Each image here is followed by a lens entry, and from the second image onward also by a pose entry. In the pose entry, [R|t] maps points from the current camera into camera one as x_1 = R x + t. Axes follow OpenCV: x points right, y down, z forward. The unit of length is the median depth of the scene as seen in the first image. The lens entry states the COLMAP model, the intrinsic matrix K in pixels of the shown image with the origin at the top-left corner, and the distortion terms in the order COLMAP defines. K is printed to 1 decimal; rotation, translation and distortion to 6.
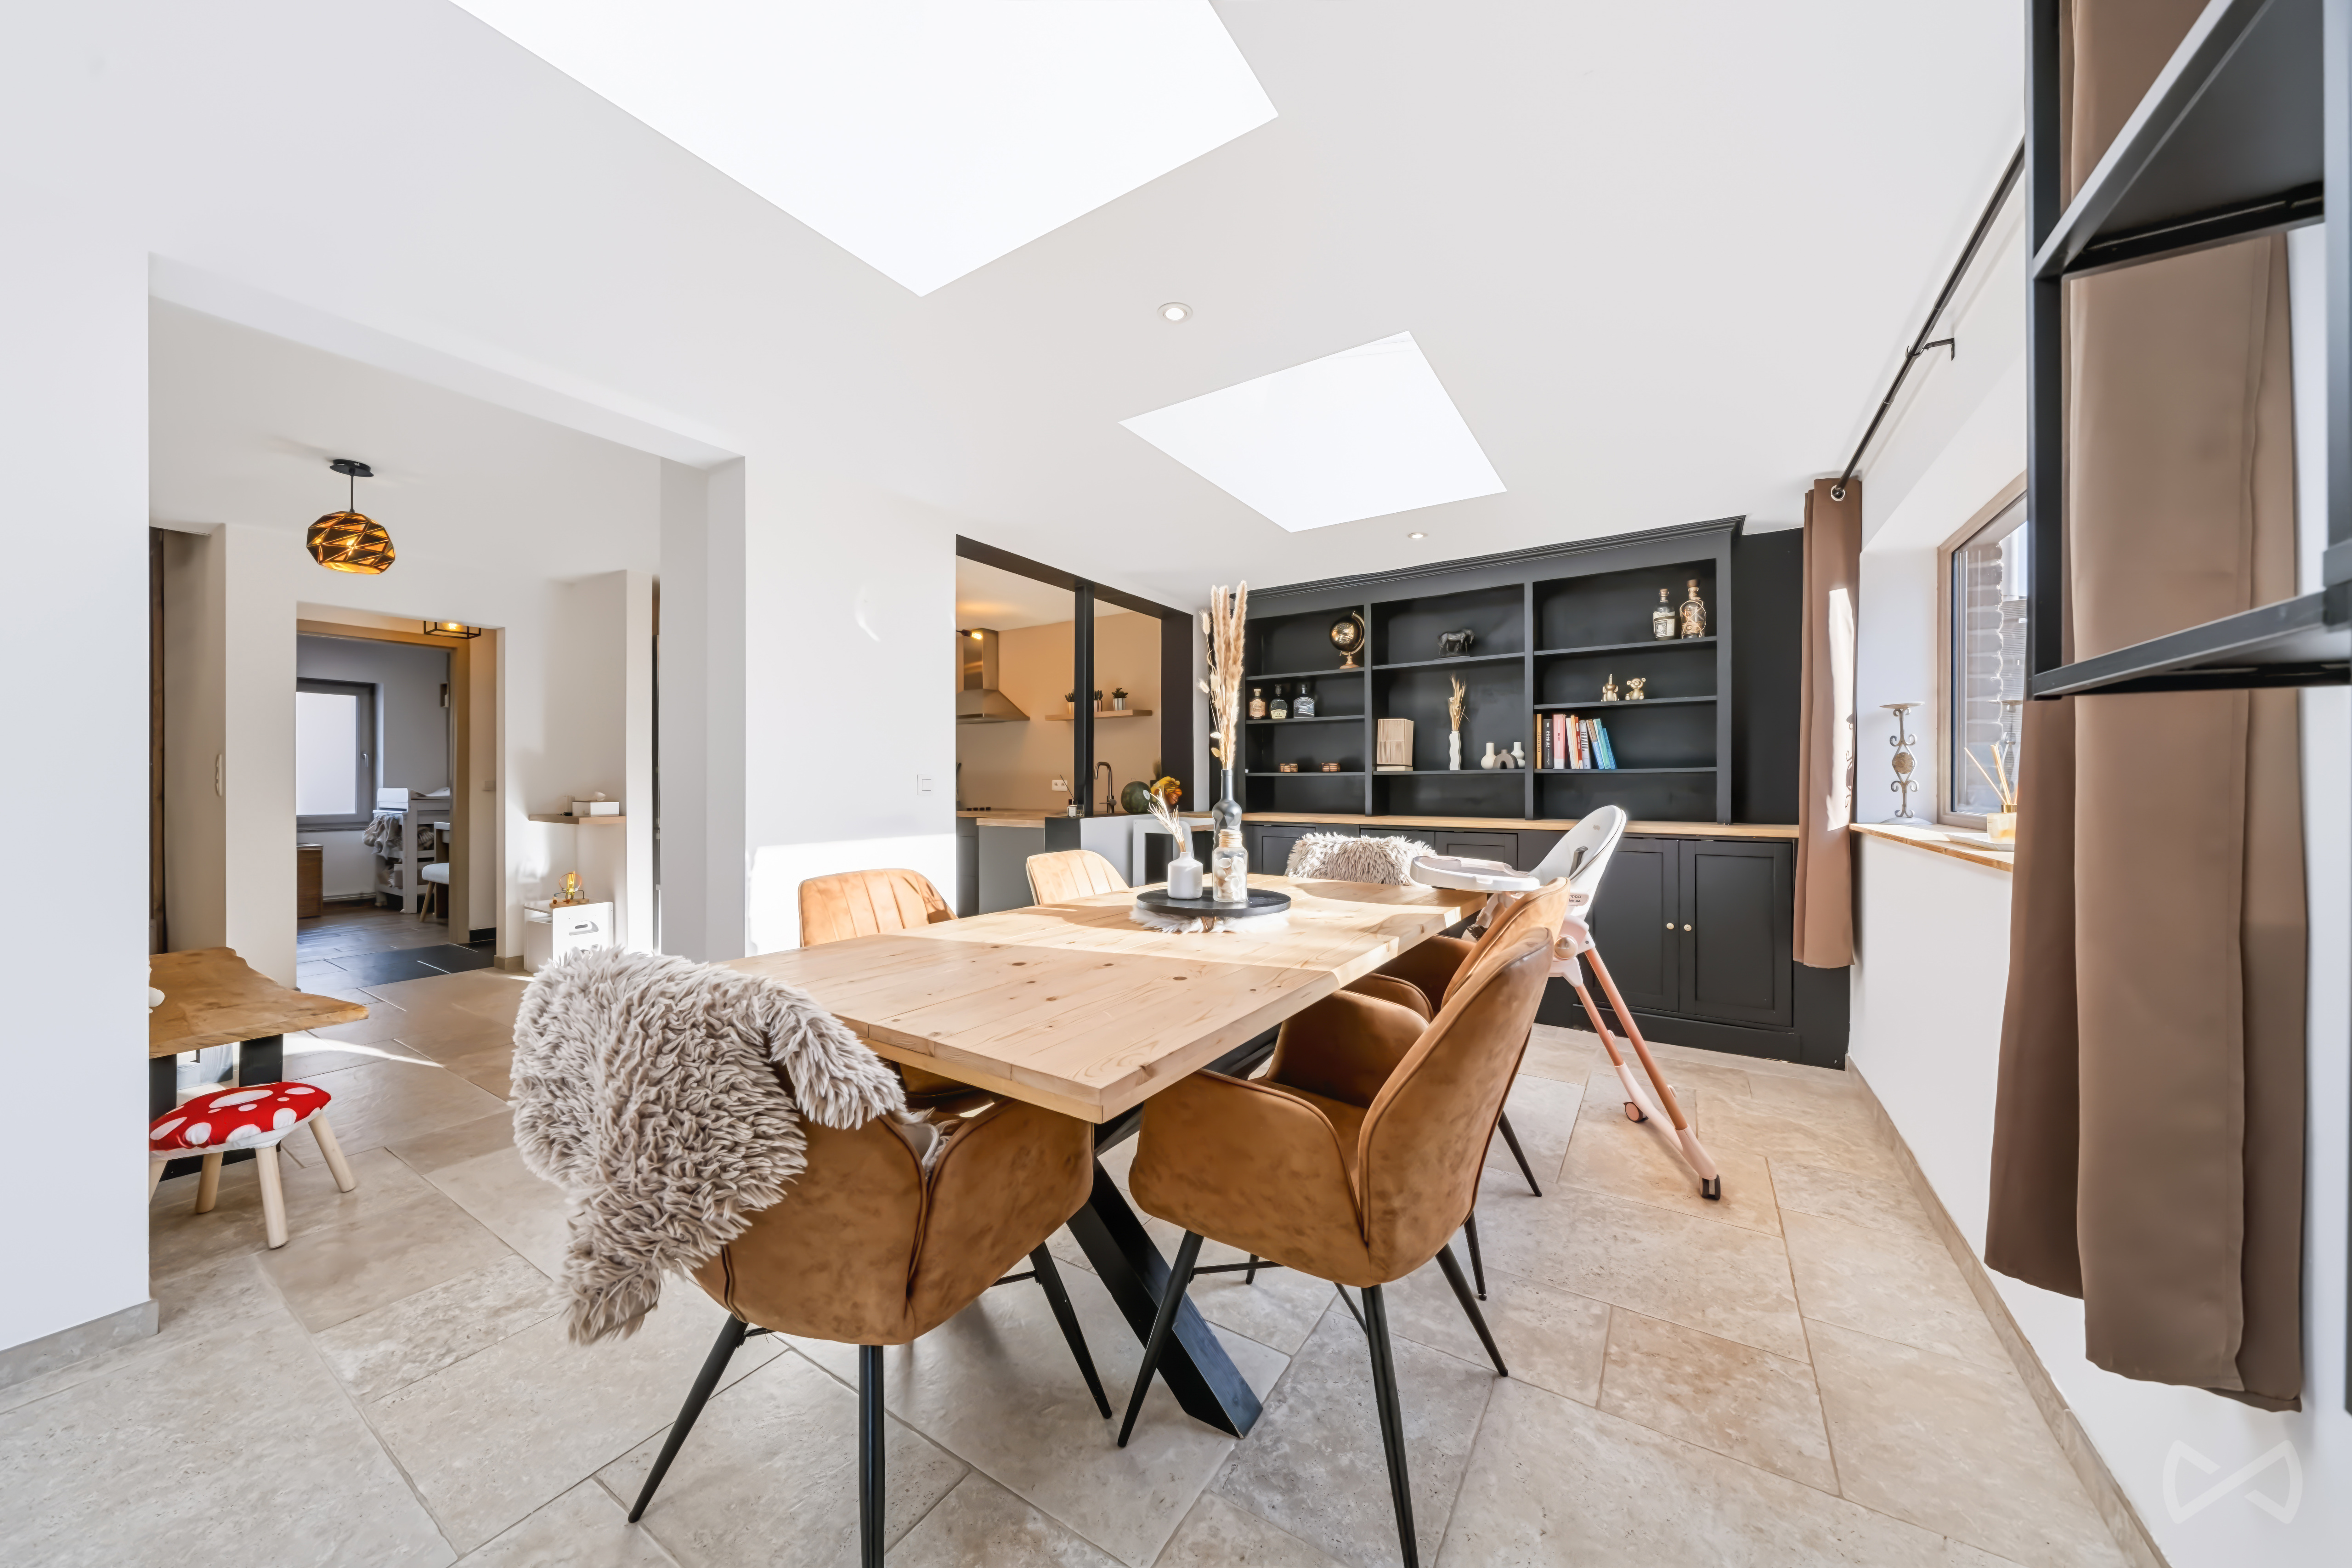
lens RADIAL K [[798.8, 0, 1175.3], [0, 798.8, 781.1], [0, 0, 1]] dist [-0.005740, -0.000090]
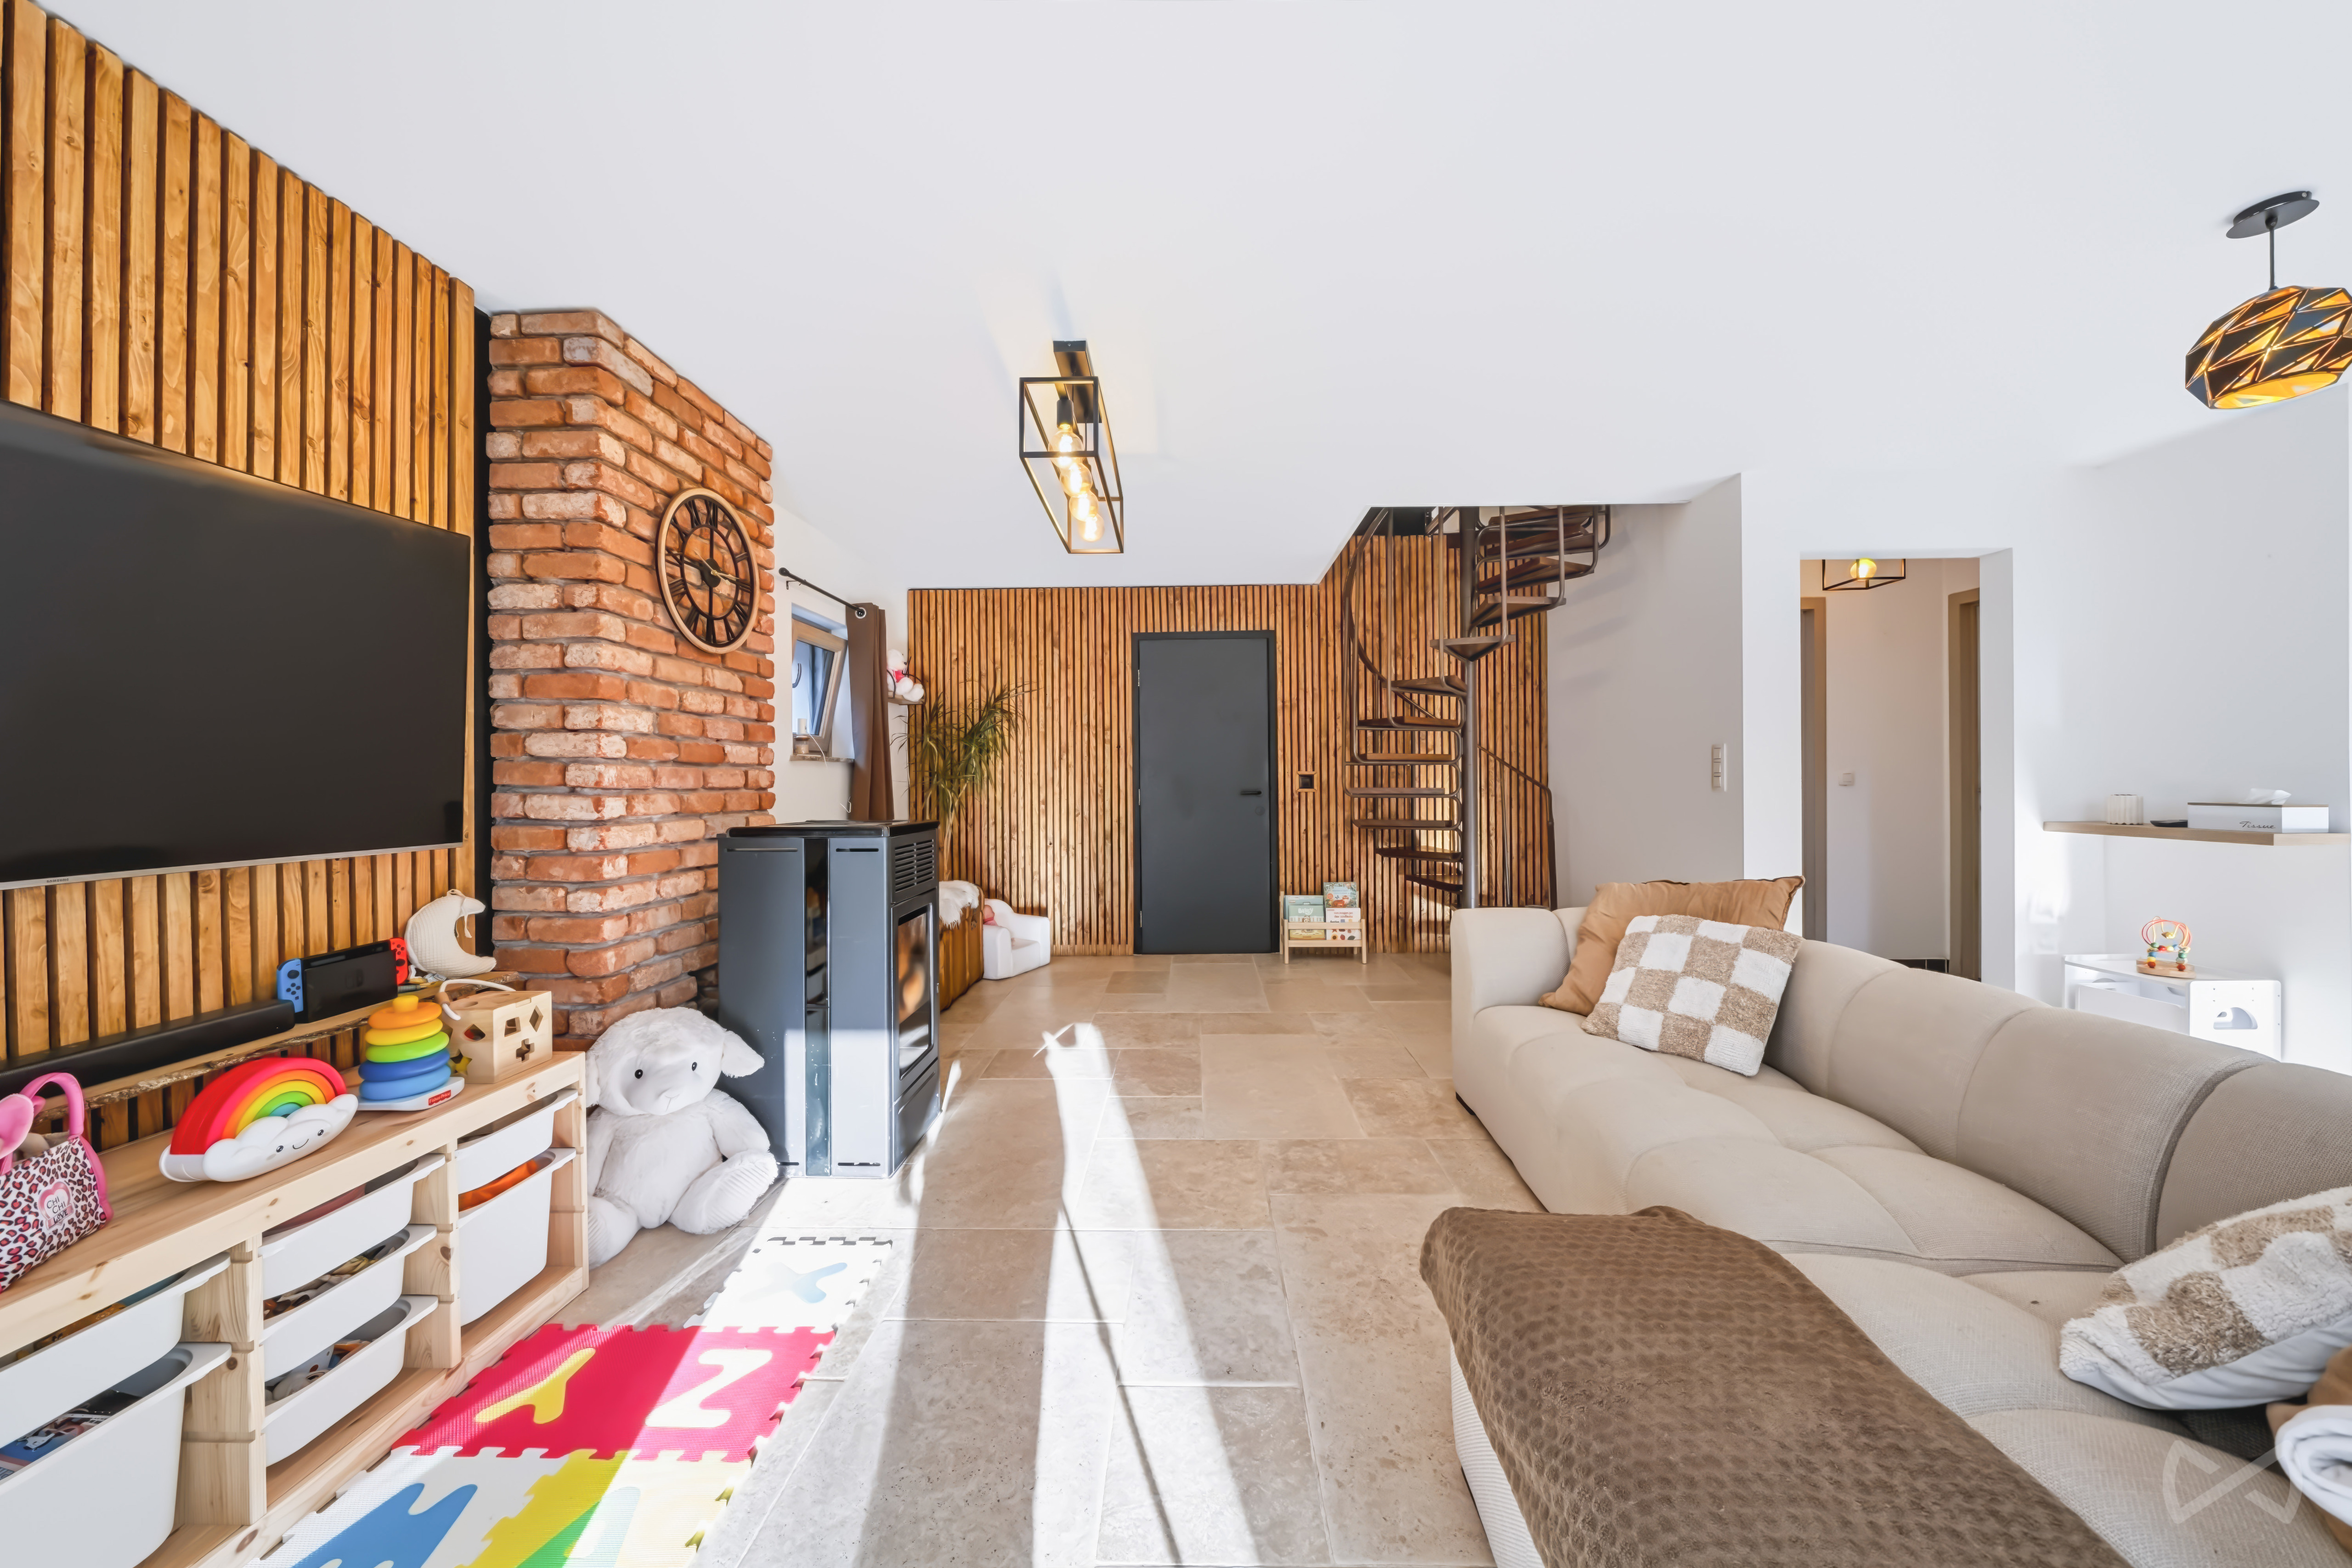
lens RADIAL K [[798.8, 0, 1169.3], [0, 798.8, 780.6], [0, 0, 1]] dist [-0.005740, -0.000090]
pose [[0.506426, 0.004004, -0.862274, -0.622551], [-0.001562, 0.999992, 0.003727, 0.006721], [0.862282, -0.000541, 0.506428, 0.027990]]
